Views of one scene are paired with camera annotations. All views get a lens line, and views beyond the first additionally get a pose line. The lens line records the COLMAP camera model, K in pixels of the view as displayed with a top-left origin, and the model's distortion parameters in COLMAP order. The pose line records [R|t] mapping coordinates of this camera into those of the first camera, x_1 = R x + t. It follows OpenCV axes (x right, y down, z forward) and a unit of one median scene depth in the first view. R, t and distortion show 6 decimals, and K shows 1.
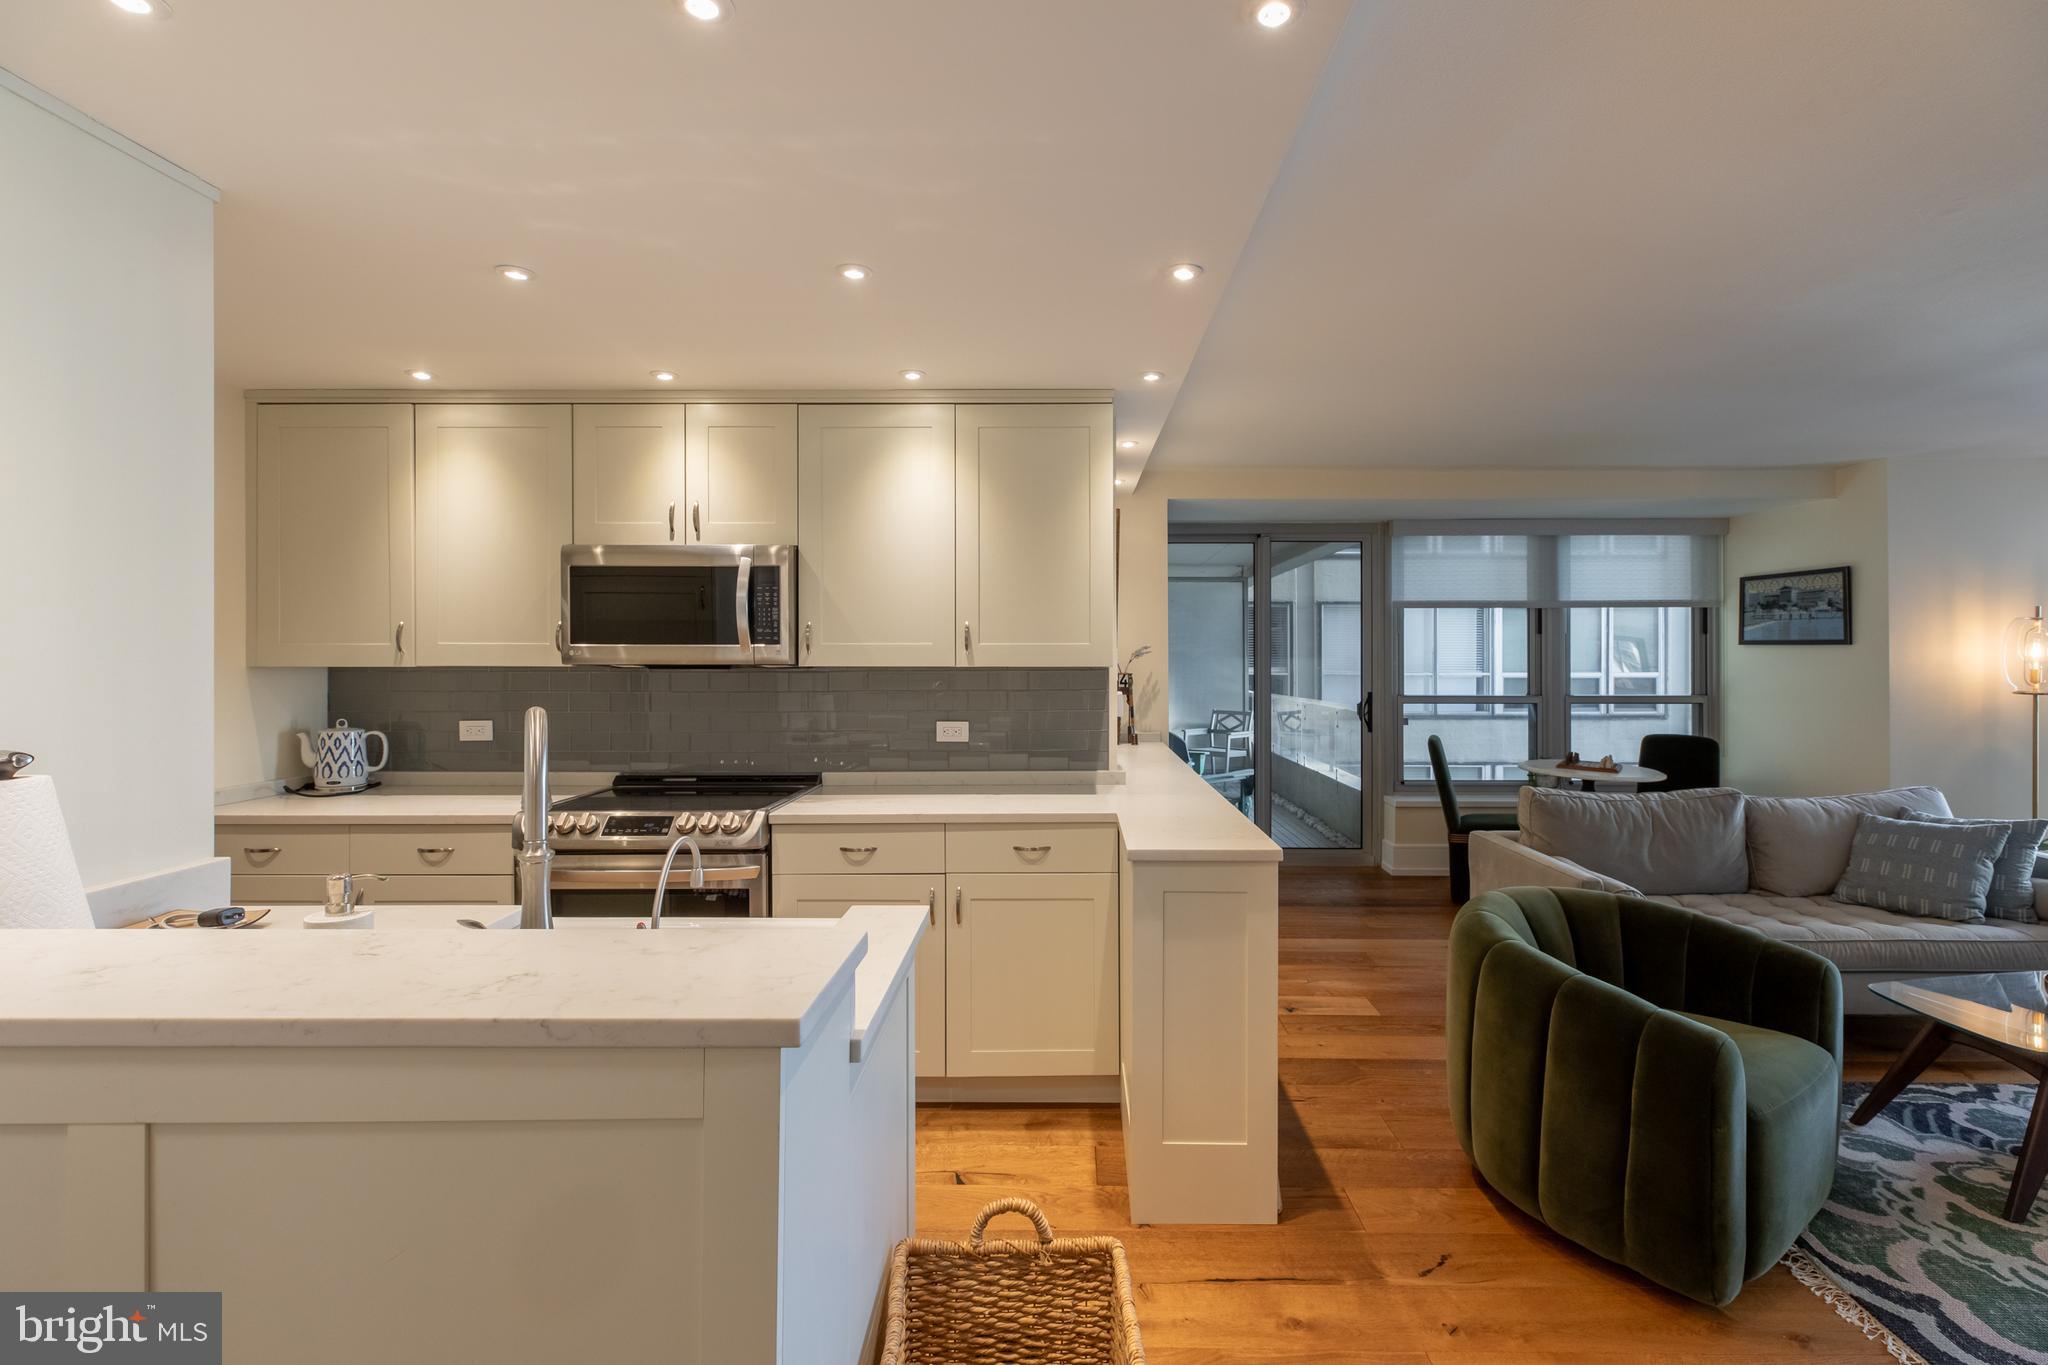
lens RADIAL K [[951.8, 0, 1034.3], [0, 951.8, 648.0], [0, 0, 1]] dist [0.000515, -0.000096]
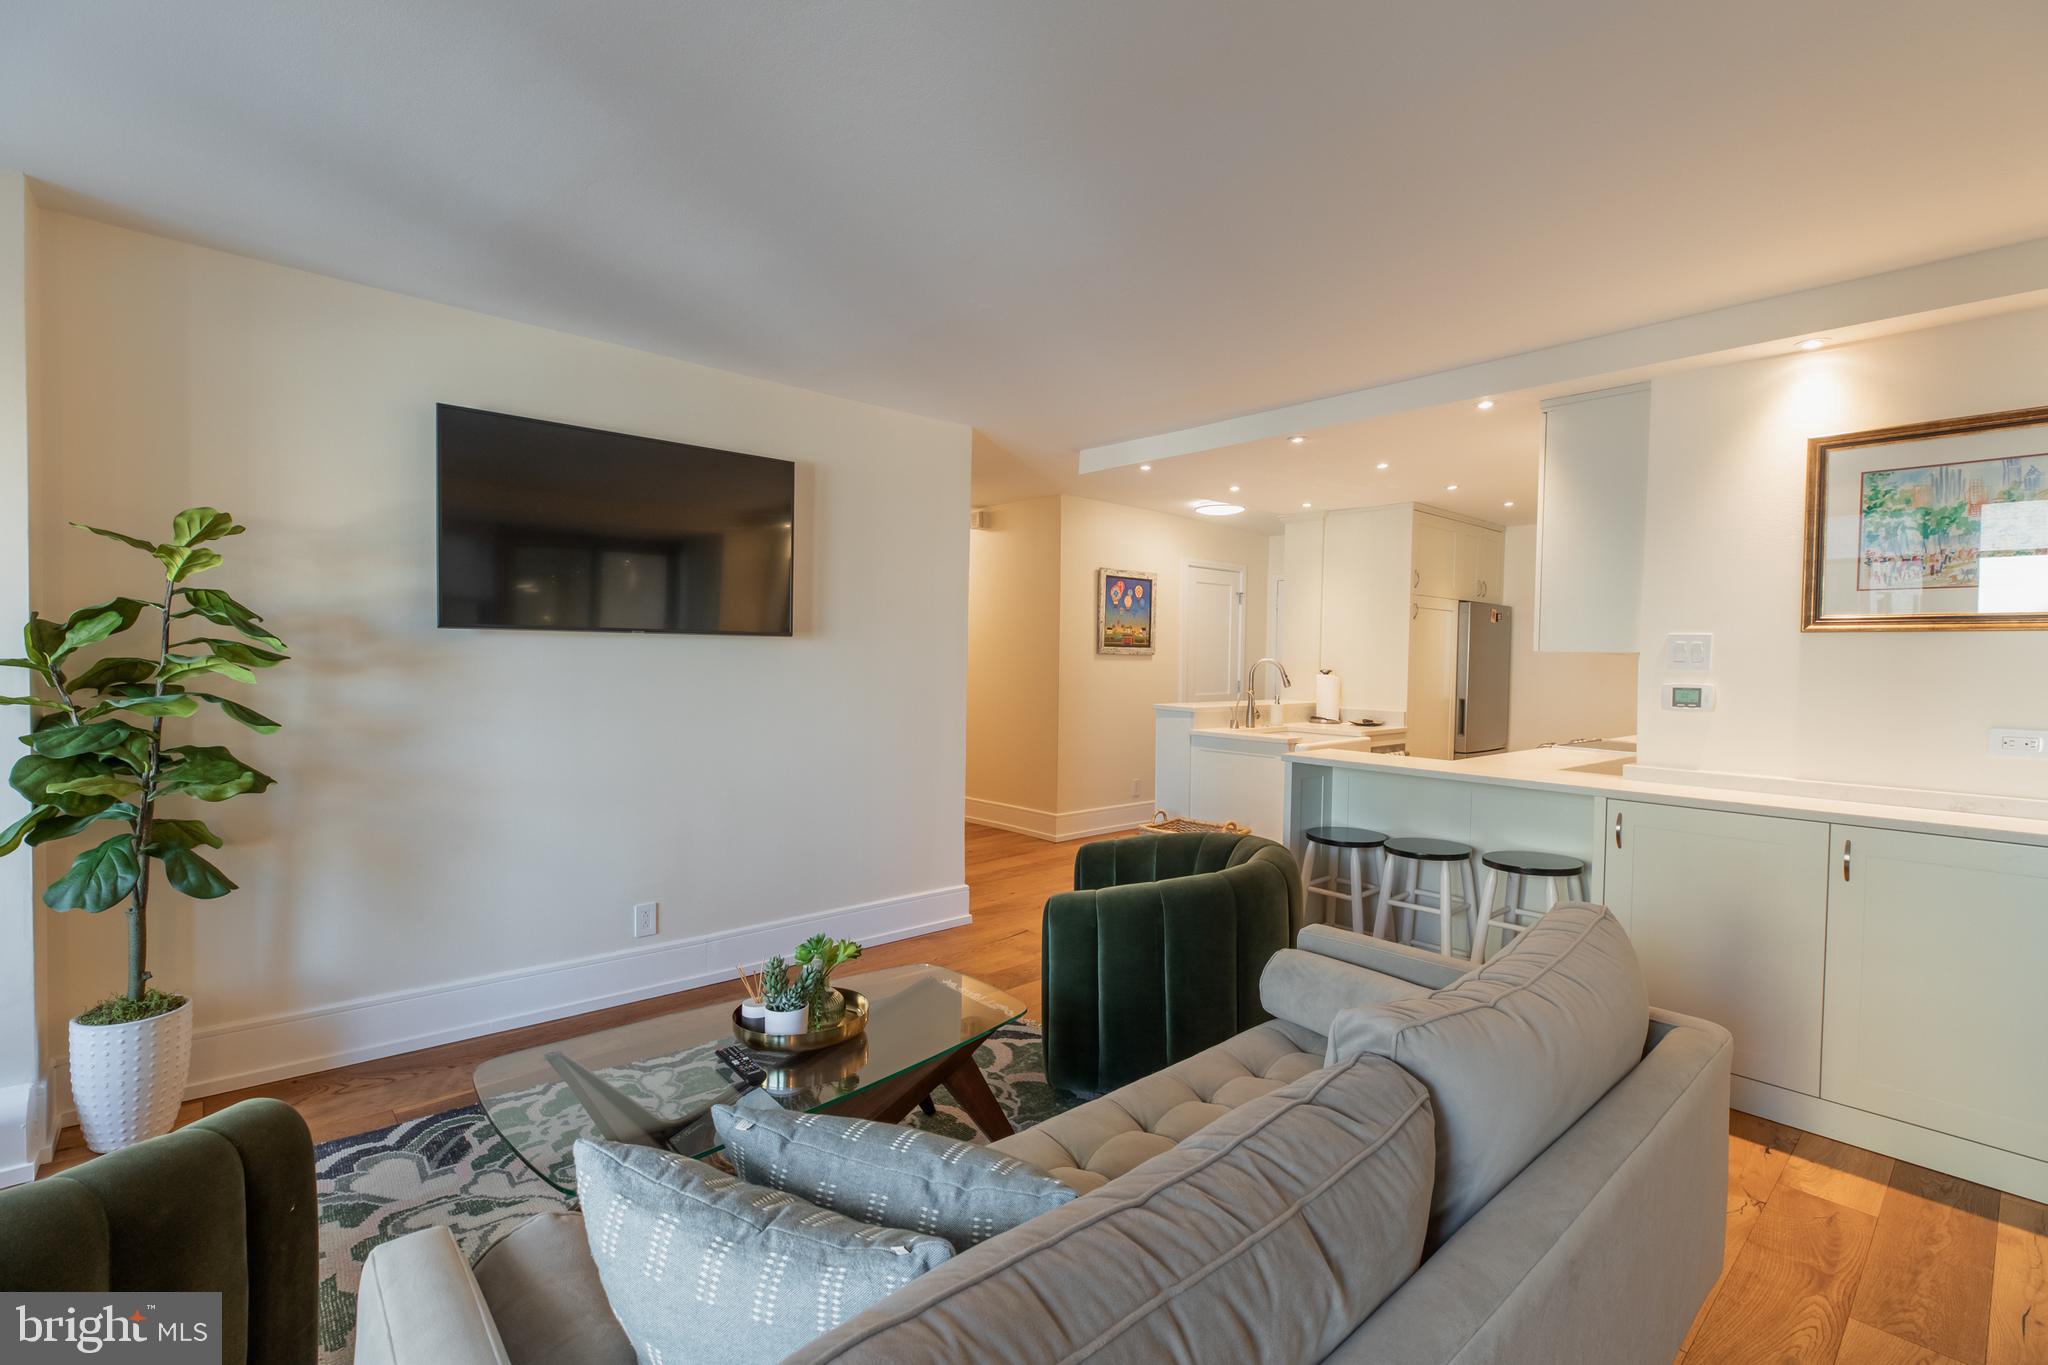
lens RADIAL K [[899.9, 0, 1024.0], [0, 899.9, 682.5], [0, 0, 1]] dist [-0.001249, -0.000297]
pose [[-0.740351, 0.007170, -0.672182, 1.021011], [-0.014075, 0.999559, 0.026165, 0.029923], [0.672073, 0.028833, -0.739924, 1.140896]]
